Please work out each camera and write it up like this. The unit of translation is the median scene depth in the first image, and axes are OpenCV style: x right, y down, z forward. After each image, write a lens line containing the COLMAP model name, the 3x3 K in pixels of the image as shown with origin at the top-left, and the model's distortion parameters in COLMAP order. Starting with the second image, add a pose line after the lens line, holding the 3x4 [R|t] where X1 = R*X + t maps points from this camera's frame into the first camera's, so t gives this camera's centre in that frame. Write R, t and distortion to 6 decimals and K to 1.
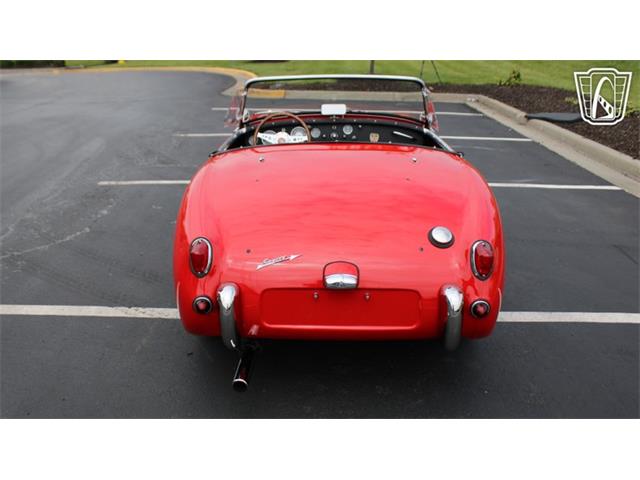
lens RADIAL K [[578.2, 0, 320.0], [0, 578.2, 240.0], [0, 0, 1]] dist [-0.109452, 0.005722]
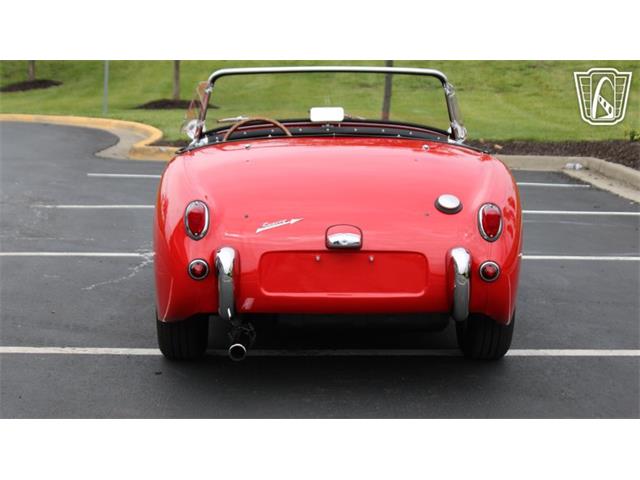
lens RADIAL K [[1284.7, 0, 320.0], [0, 1284.7, 240.0], [0, 0, 1]] dist [0.015698, -0.039581]
pose [[0.999403, 0.003112, 0.034421, -0.044153], [0.004035, 0.978623, -0.205624, 0.288054], [-0.034325, 0.205640, 0.978025, -0.623416]]
